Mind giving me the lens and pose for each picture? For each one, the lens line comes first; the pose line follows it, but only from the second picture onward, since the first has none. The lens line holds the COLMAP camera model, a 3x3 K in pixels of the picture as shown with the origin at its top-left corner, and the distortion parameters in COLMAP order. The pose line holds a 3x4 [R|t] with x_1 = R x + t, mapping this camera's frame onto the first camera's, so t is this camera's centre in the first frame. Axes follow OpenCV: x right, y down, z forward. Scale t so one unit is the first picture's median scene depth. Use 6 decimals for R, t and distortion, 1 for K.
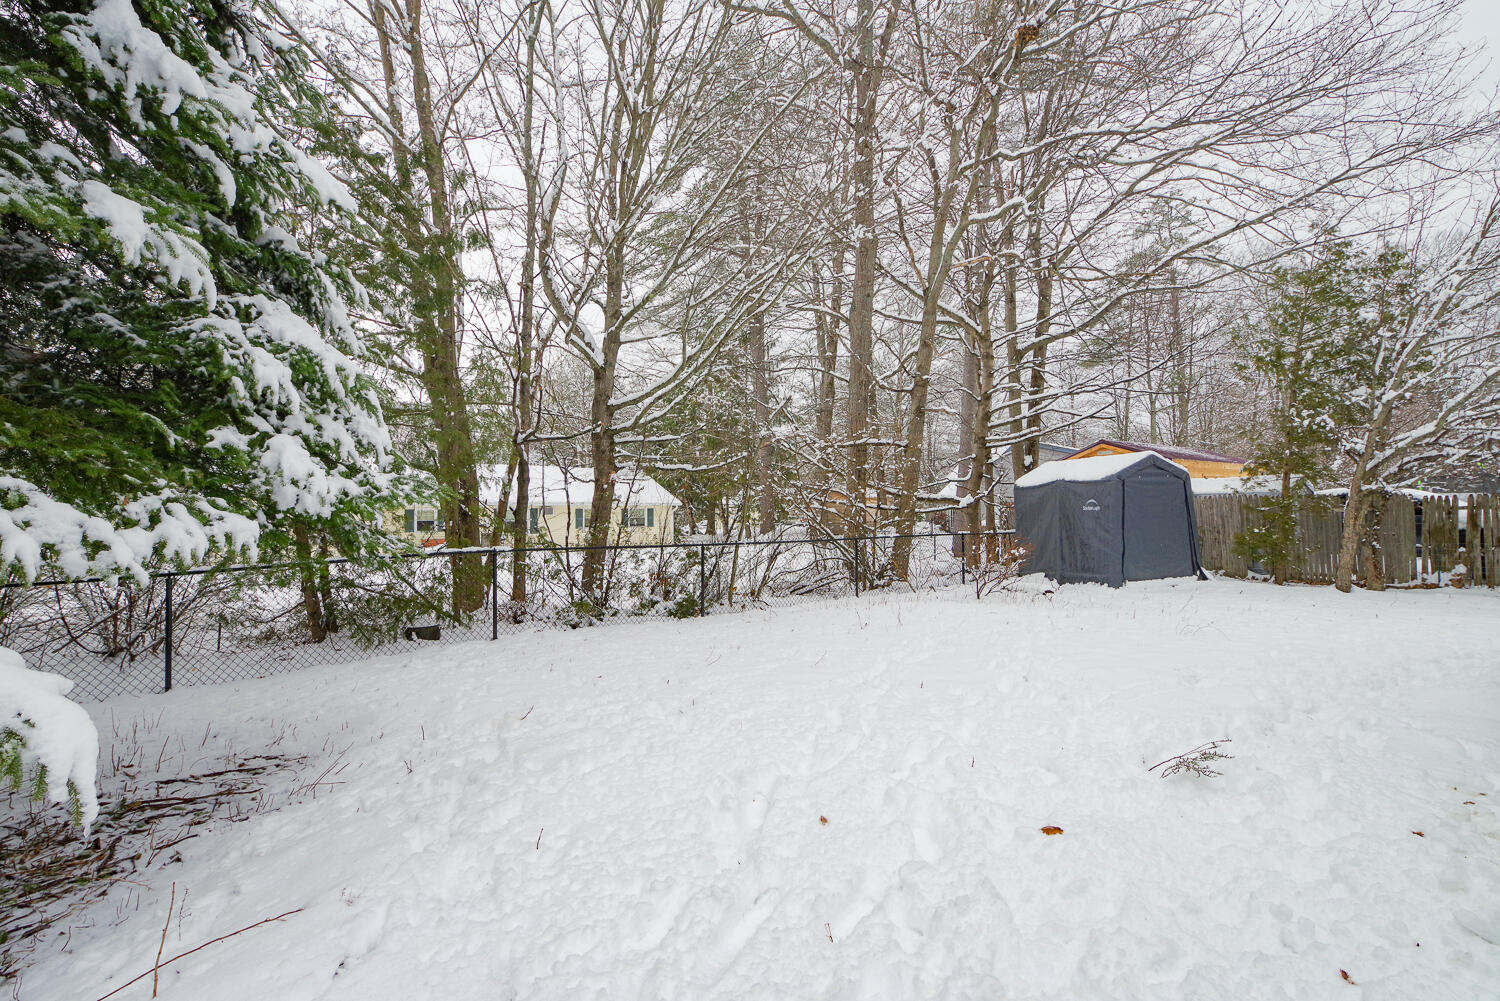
lens RADIAL K [[647.0, 0, 746.1], [0, 647.0, 514.7], [0, 0, 1]] dist [-0.010089, -0.000340]
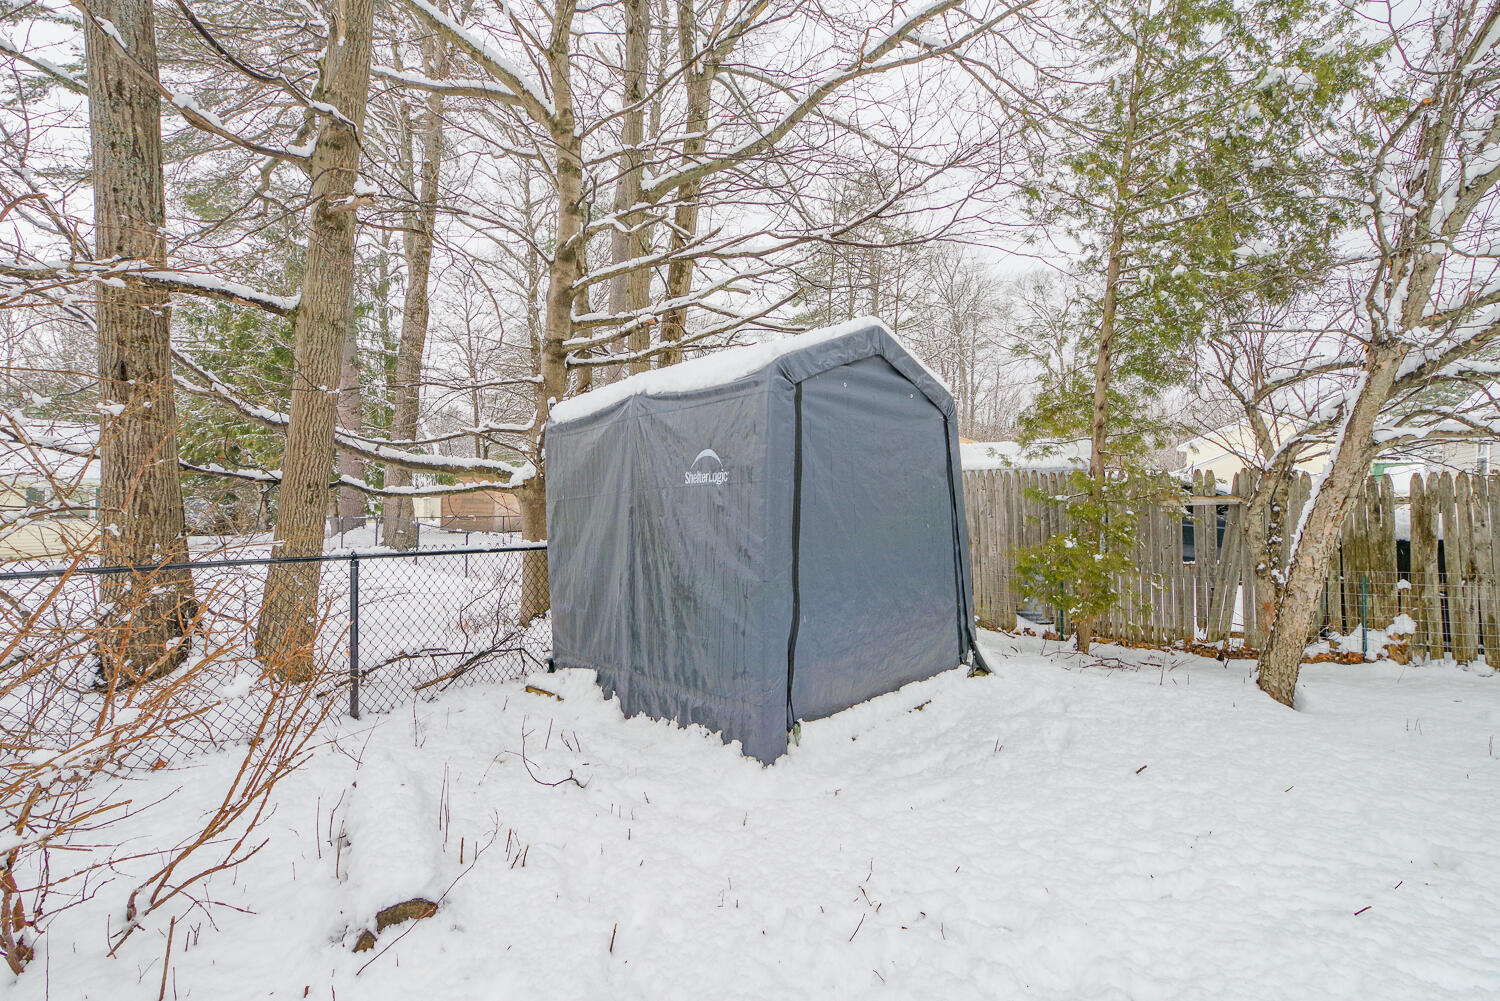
lens RADIAL K [[647.0, 0, 750.4], [0, 647.0, 501.4], [0, 0, 1]] dist [-0.010089, -0.000340]
pose [[0.913493, 0.020384, 0.406344, 0.443990], [-0.015783, 0.999768, -0.014673, 0.005103], [-0.406549, 0.006991, 0.913602, 0.734294]]
